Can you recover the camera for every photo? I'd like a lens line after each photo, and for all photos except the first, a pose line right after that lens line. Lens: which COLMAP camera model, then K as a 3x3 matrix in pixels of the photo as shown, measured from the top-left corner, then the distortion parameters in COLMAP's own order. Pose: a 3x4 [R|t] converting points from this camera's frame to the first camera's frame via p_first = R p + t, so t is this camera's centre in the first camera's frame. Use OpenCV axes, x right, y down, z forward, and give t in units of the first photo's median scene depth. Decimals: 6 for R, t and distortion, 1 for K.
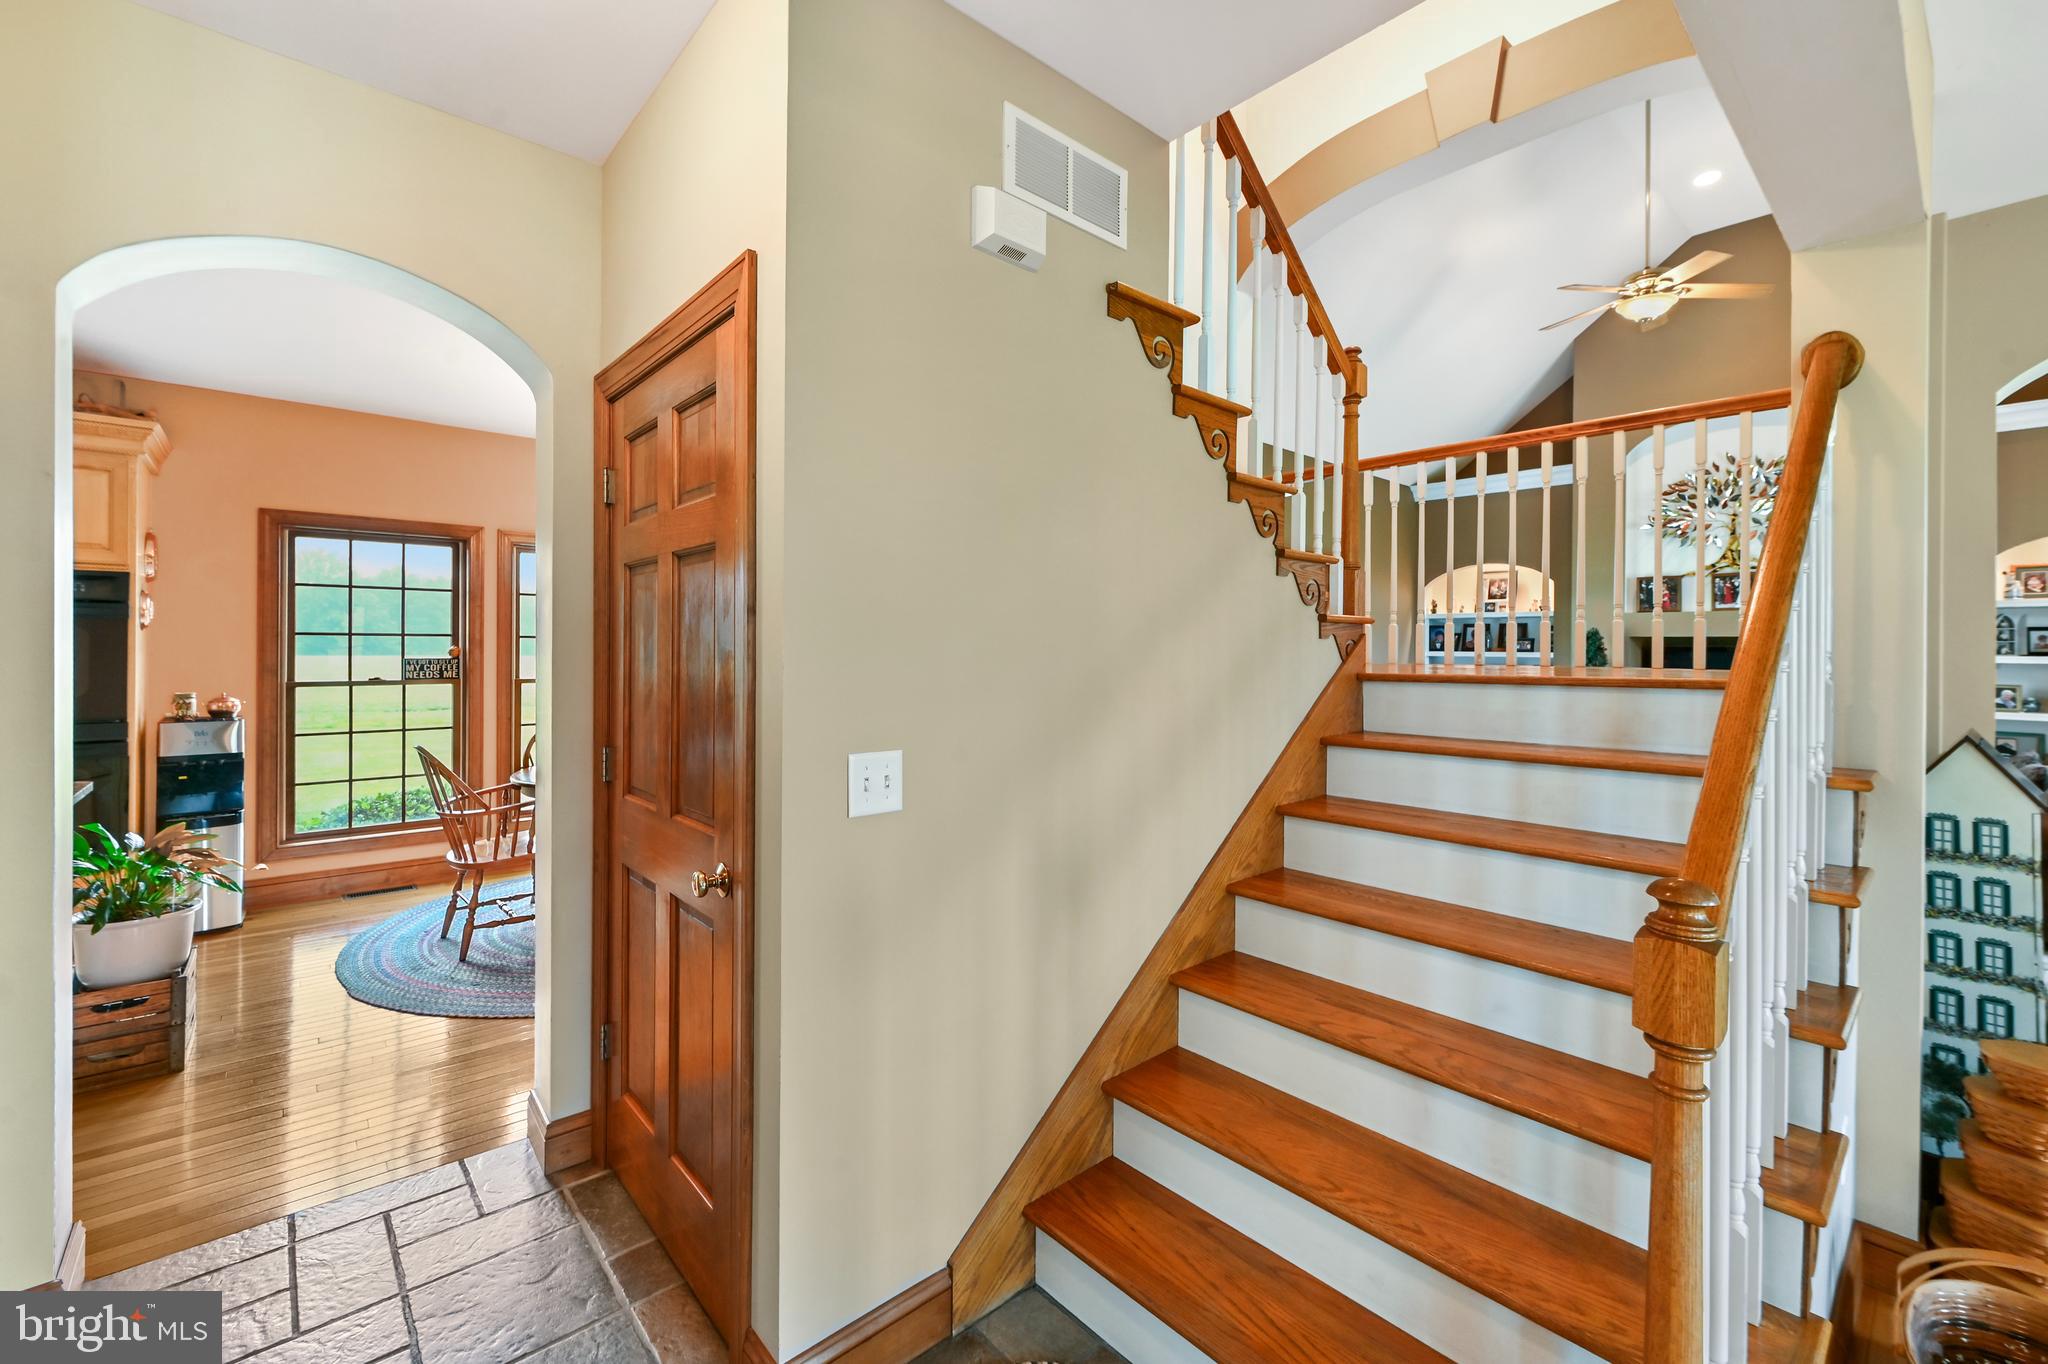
lens RADIAL K [[846.0, 0, 1000.1], [0, 846.0, 640.1], [0, 0, 1]] dist [0.000609, -0.000793]
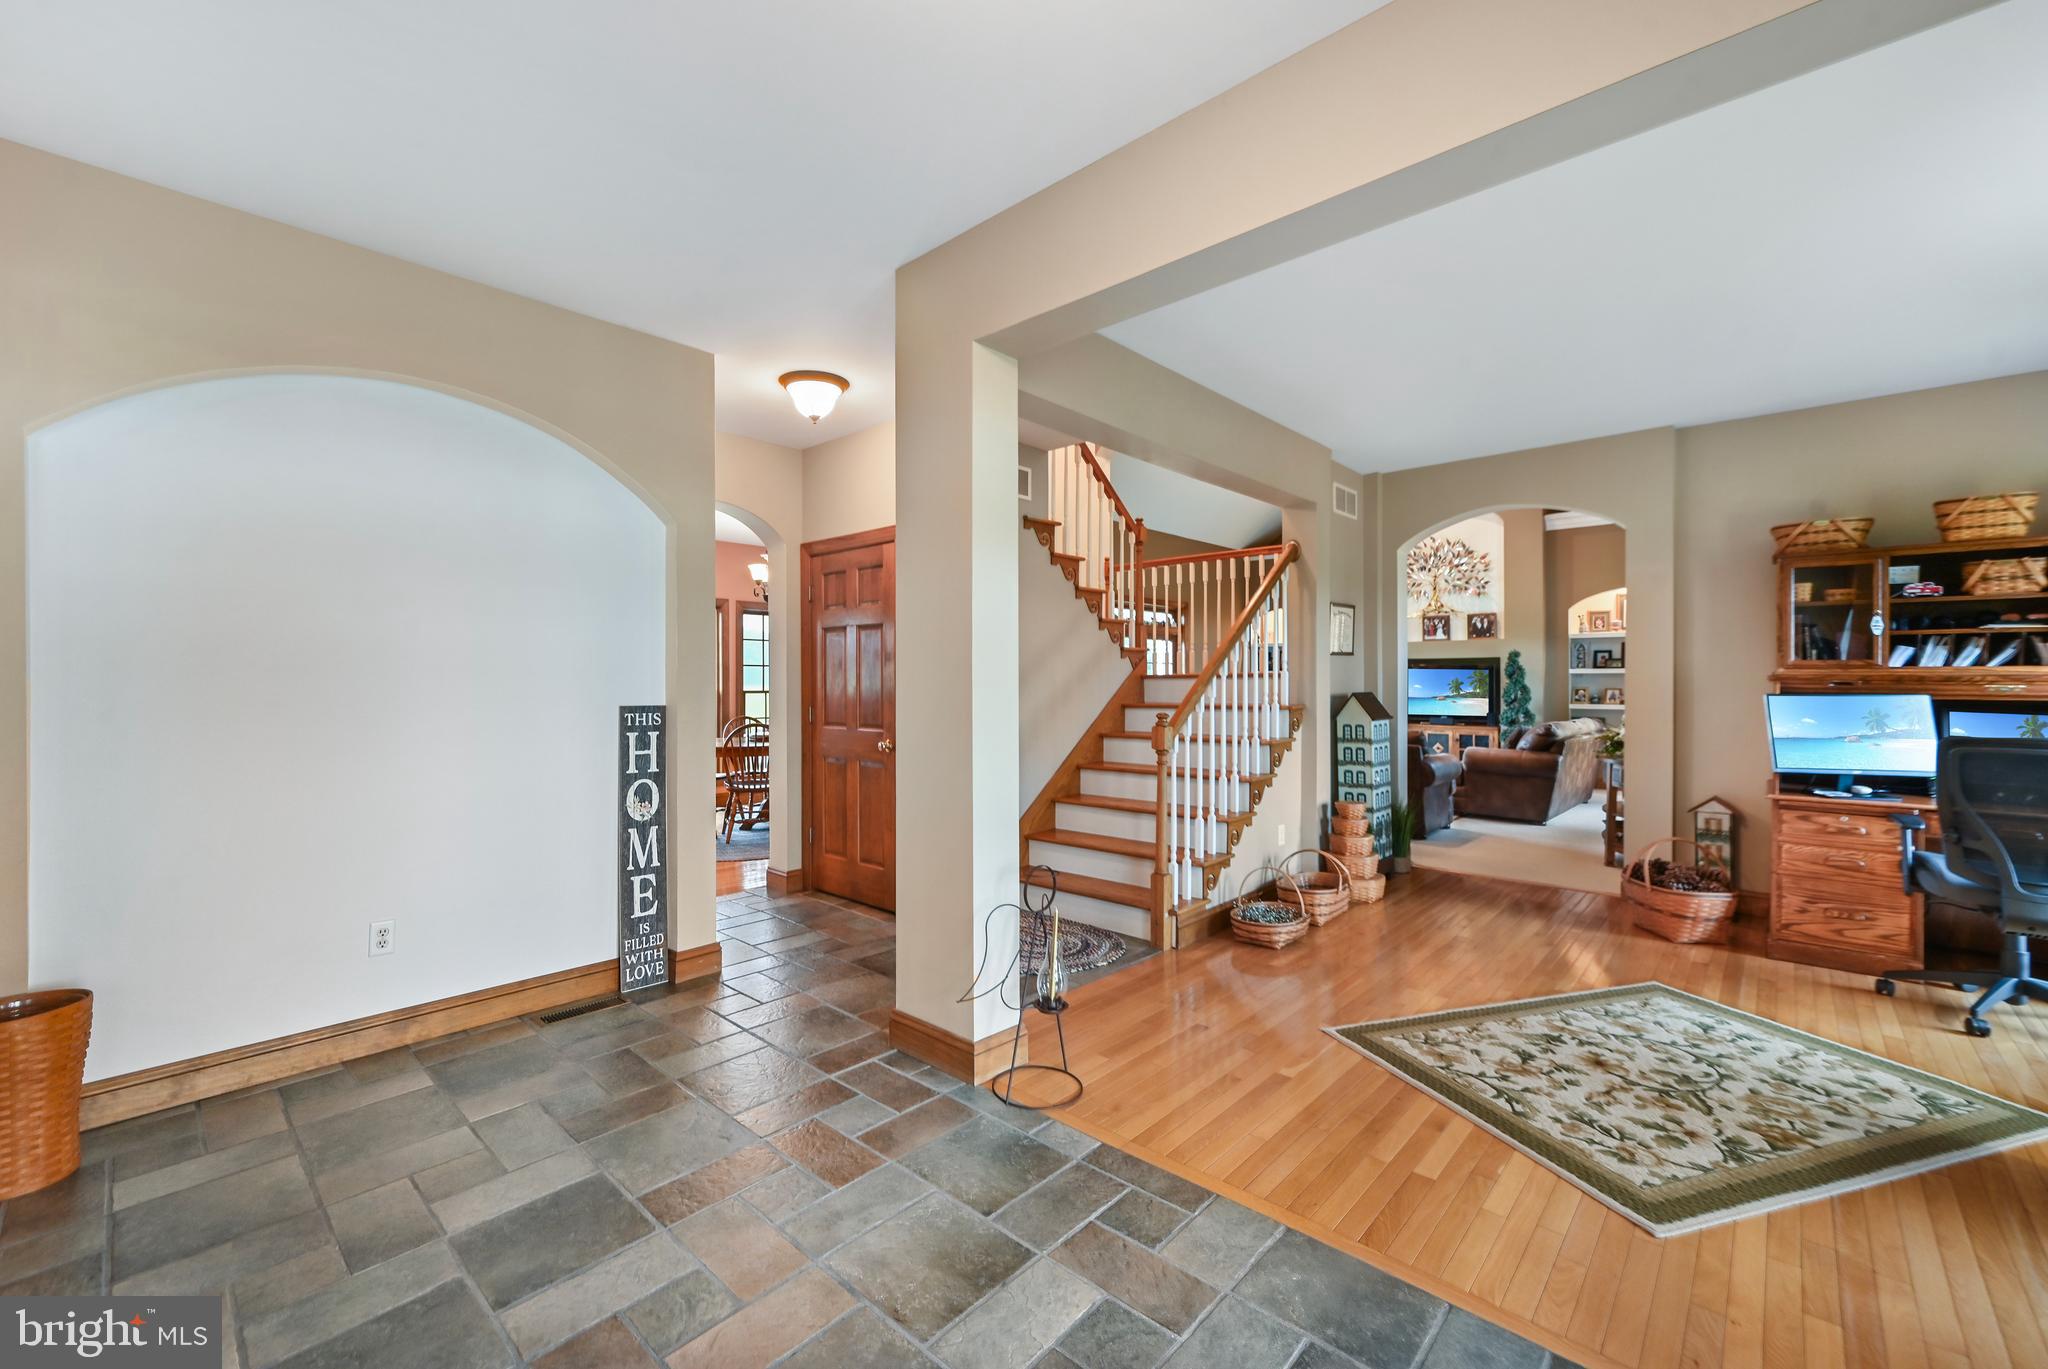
lens RADIAL K [[846.0, 0, 1001.8], [0, 846.0, 679.2], [0, 0, 1]] dist [0.000609, -0.000793]
pose [[0.994276, -0.009184, 0.106447, -0.153480], [0.007843, 0.999885, 0.013008, 0.020425], [-0.106555, -0.012098, 0.994233, -1.098141]]
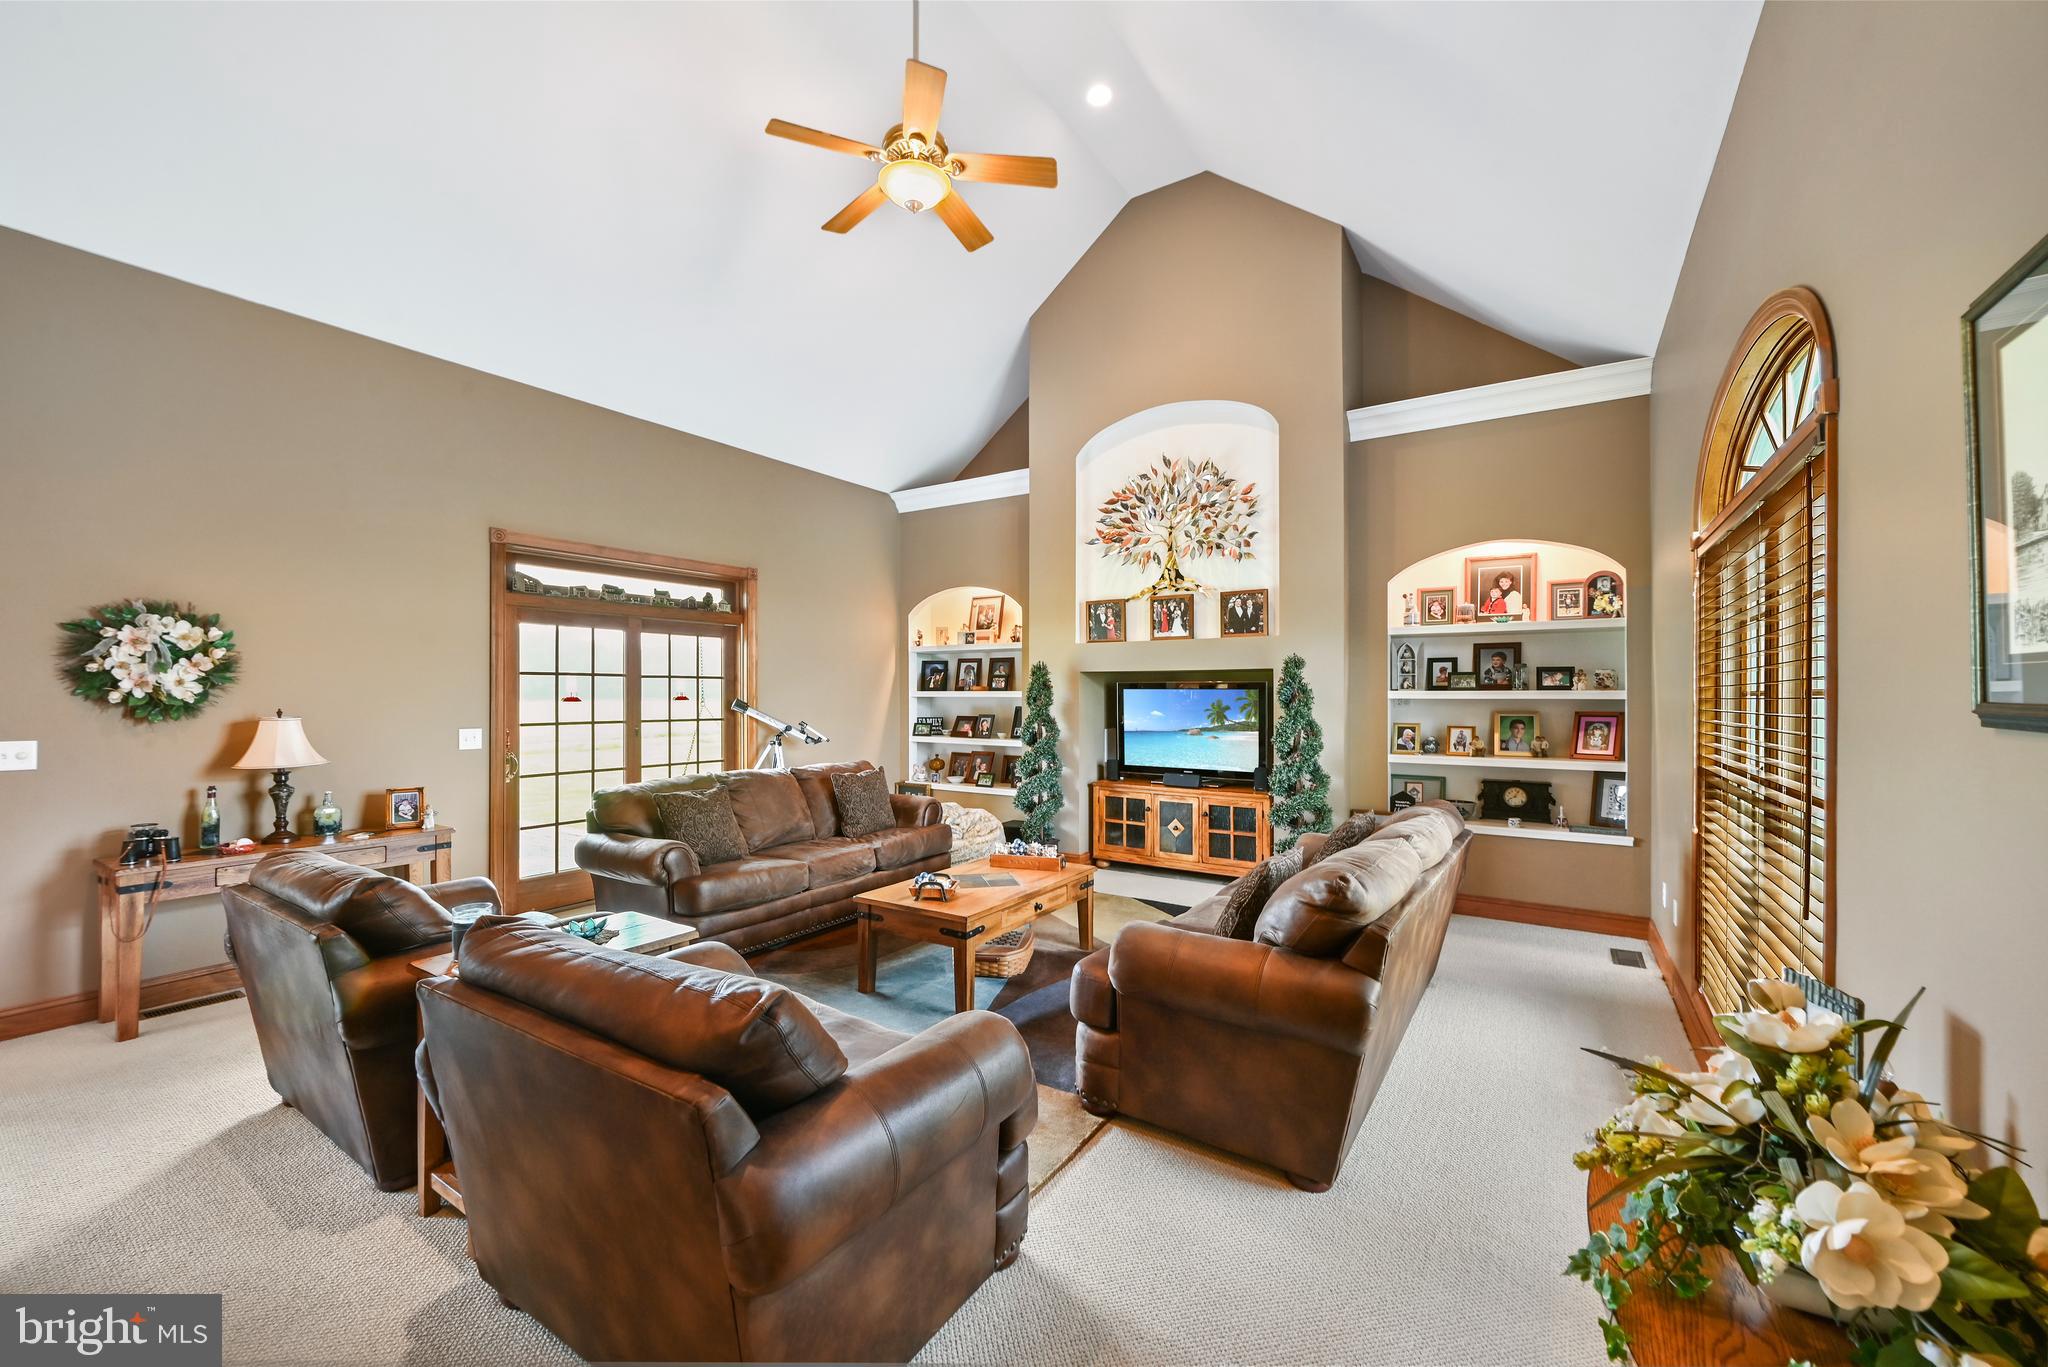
lens RADIAL K [[795.0, 0, 995.4], [0, 795.0, 691.1], [0, 0, 1]] dist [-0.010763, 0.000021]
pose [[0.969841, -0.006171, 0.243659, 1.335498], [0.003489, 0.999928, 0.011440, 0.018951], [-0.243713, -0.010245, 0.969793, 0.707132]]
